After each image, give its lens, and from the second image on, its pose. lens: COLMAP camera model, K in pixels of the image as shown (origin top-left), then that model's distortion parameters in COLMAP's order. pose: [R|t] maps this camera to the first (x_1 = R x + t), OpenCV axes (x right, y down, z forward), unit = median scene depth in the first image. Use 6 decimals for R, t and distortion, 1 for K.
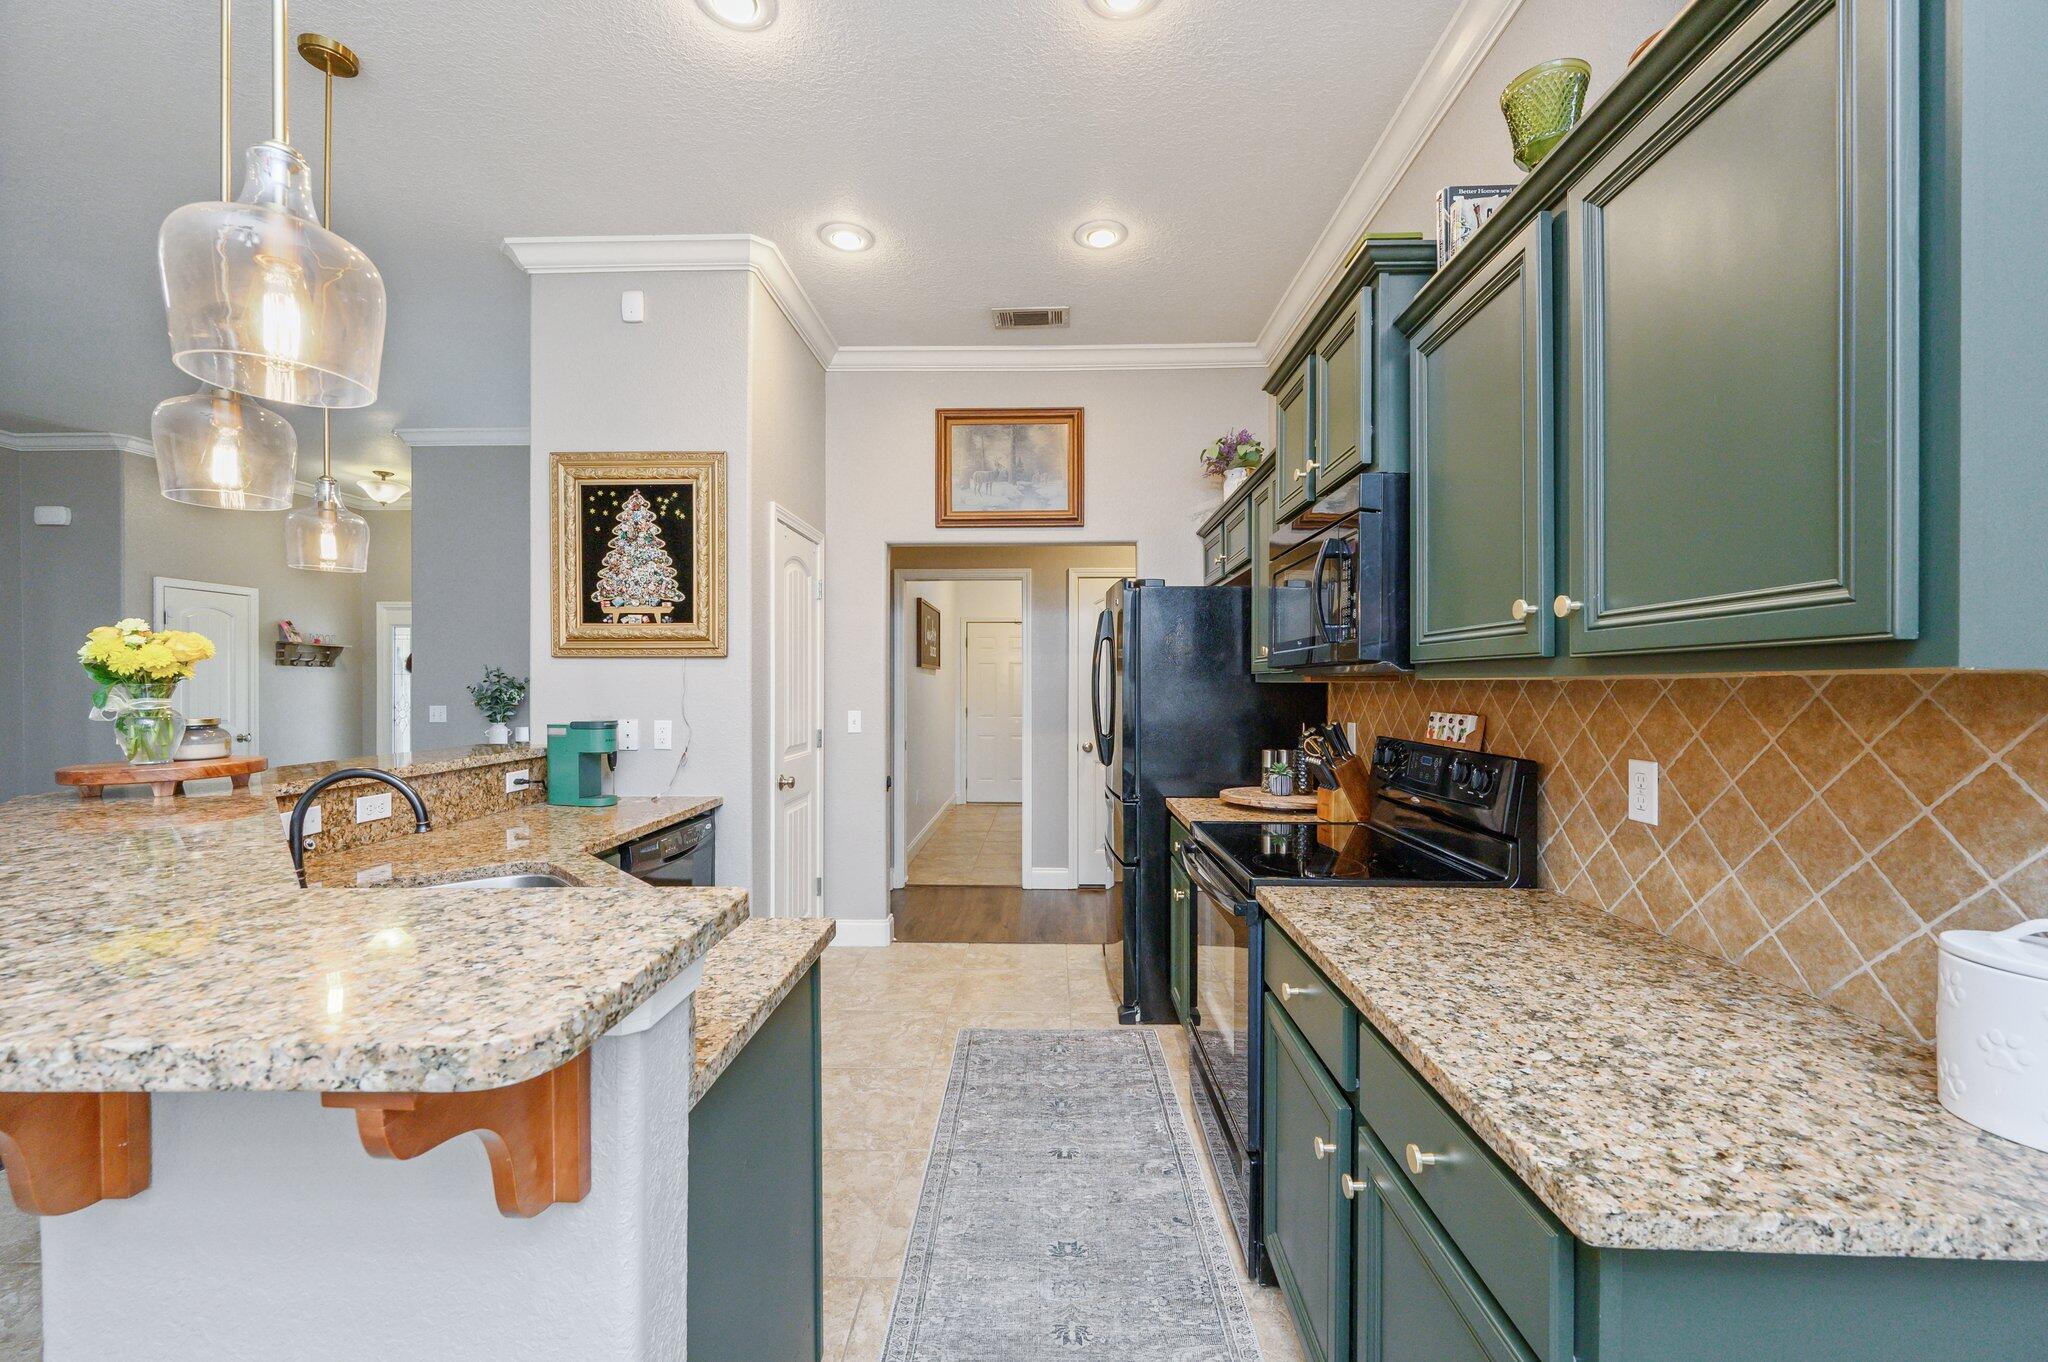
lens RADIAL K [[818.6, 0, 1032.2], [0, 818.6, 684.0], [0, 0, 1]] dist [0.000732, -0.000020]
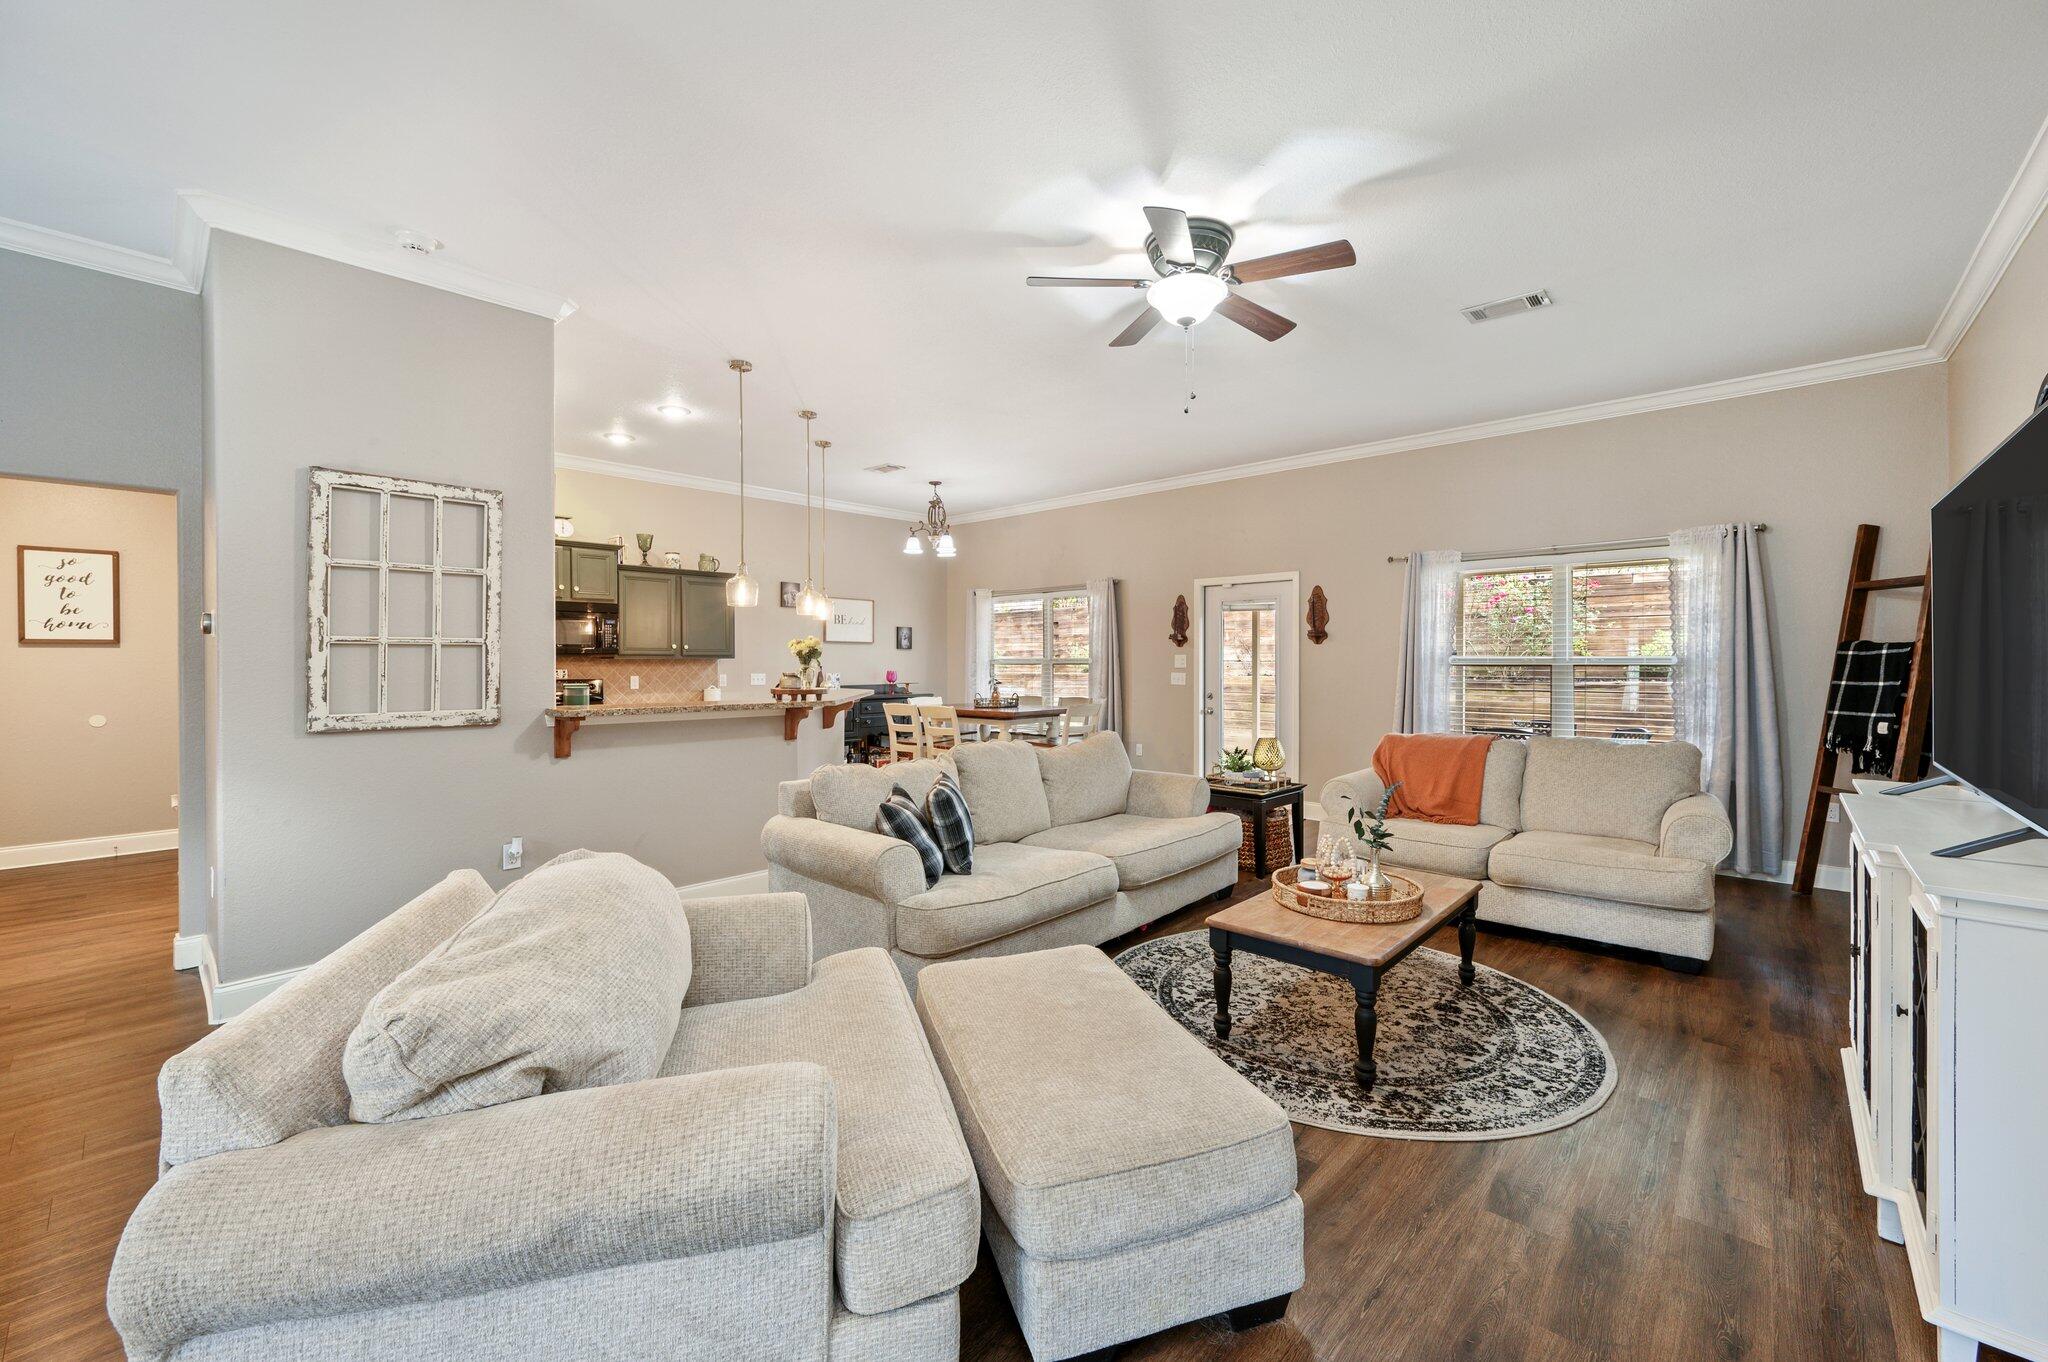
lens RADIAL K [[818.6, 0, 1017.6], [0, 818.6, 663.9], [0, 0, 1]] dist [0.000732, -0.000020]
pose [[-0.750646, -0.000060, 0.660704, -1.961847], [0.003109, 0.999989, 0.003623, 0.006346], [-0.660697, 0.004774, -0.750638, 1.488542]]
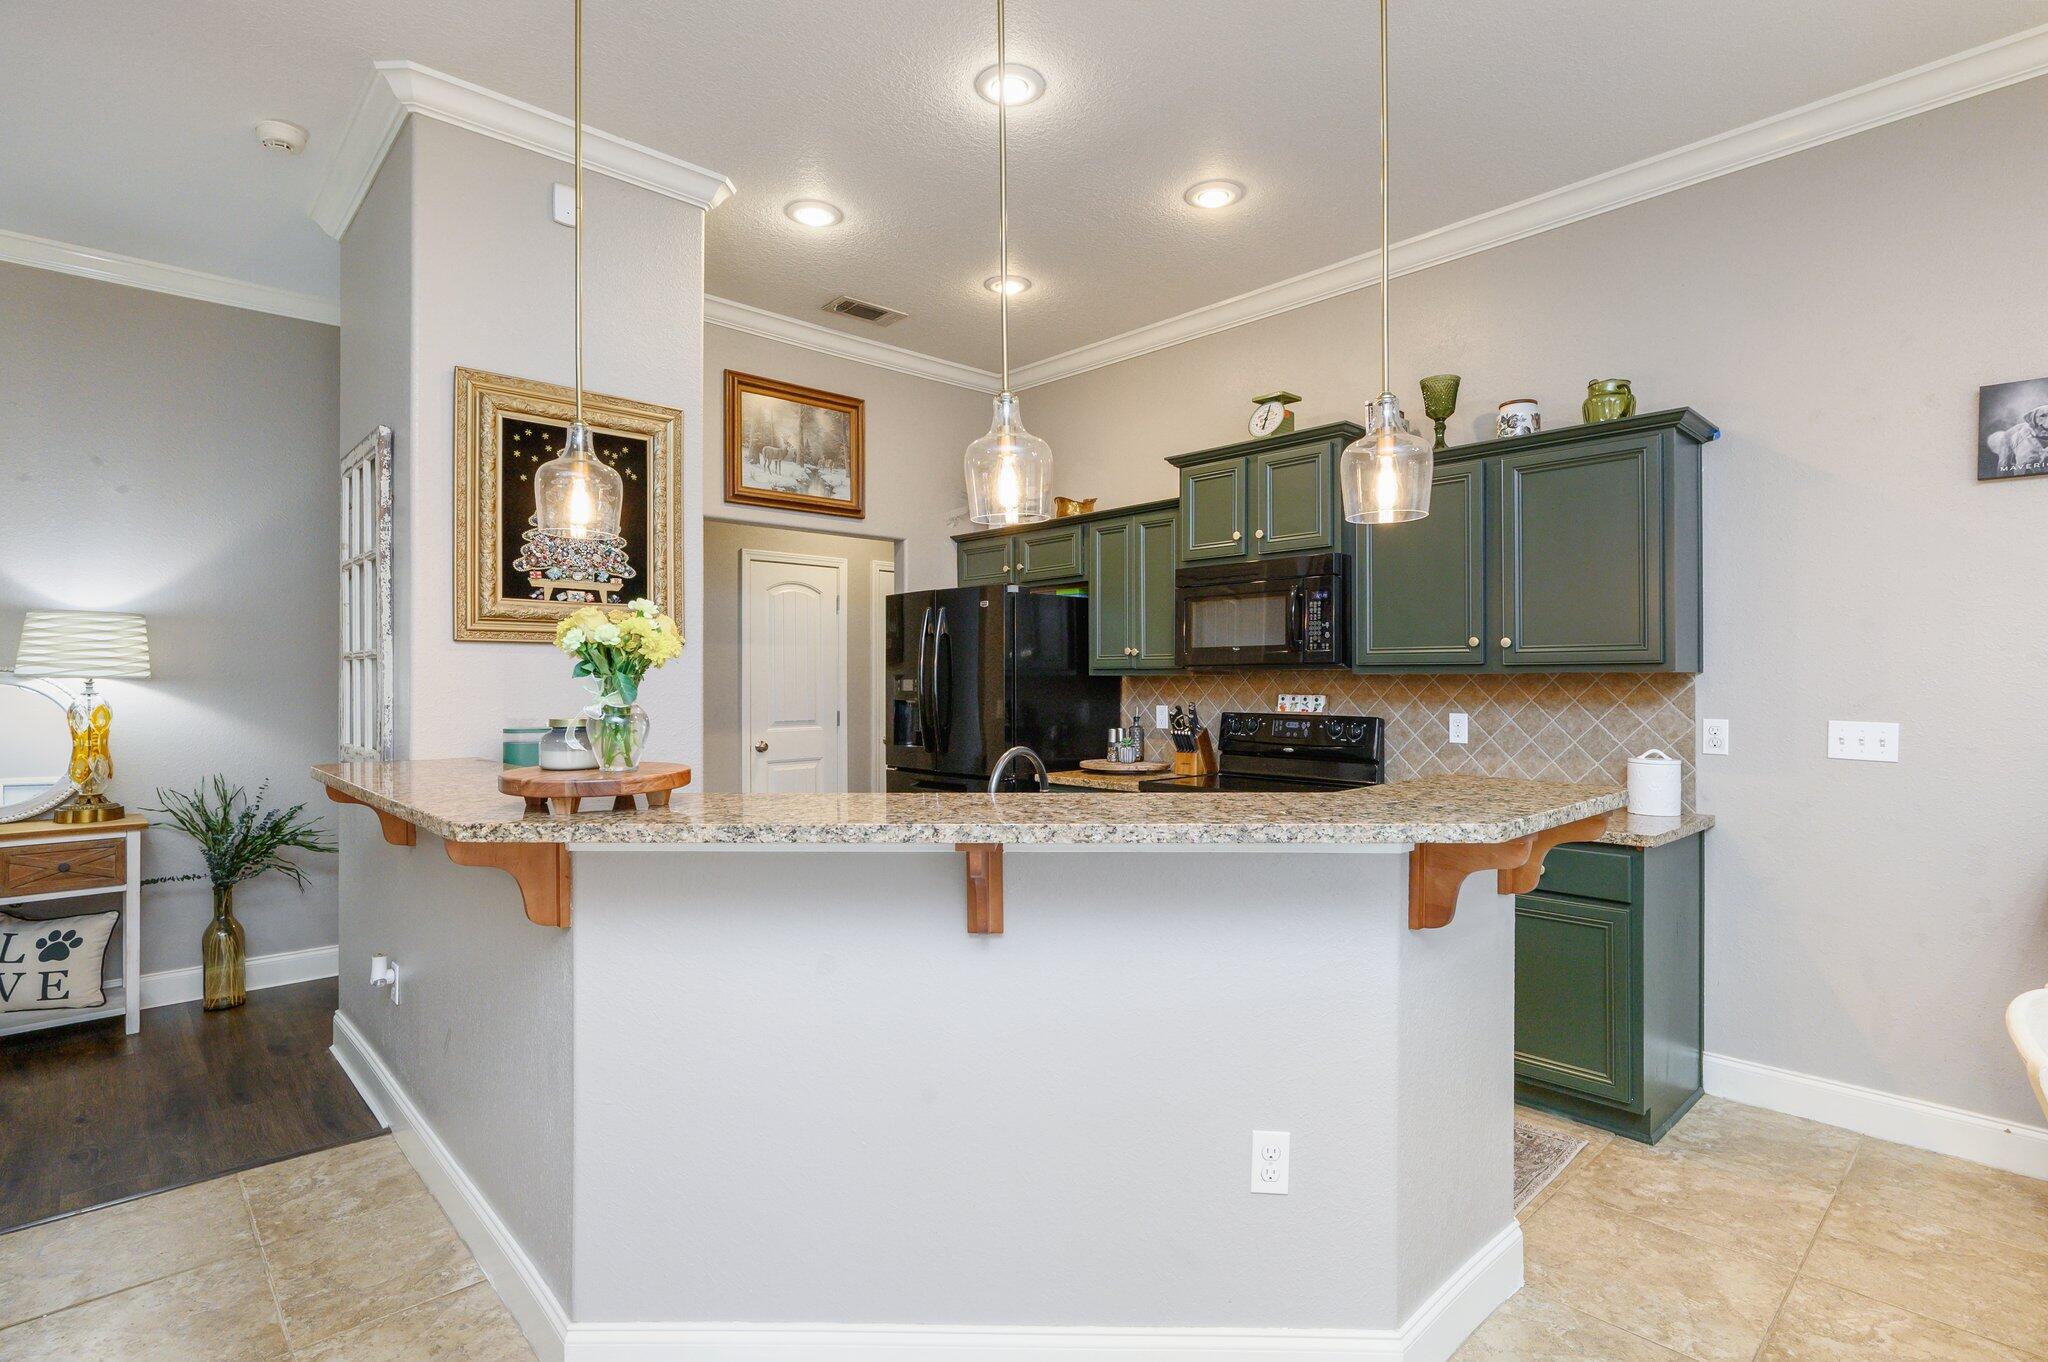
lens RADIAL K [[994.8, 0, 1024.8], [0, 994.8, 687.0], [0, 0, 1]] dist [-0.005654, 0.001430]
pose [[0.712902, -0.007675, 0.701222, -0.856914], [0.000214, 0.999942, 0.010726, -0.000118], [-0.701264, -0.007497, 0.712863, -0.009682]]
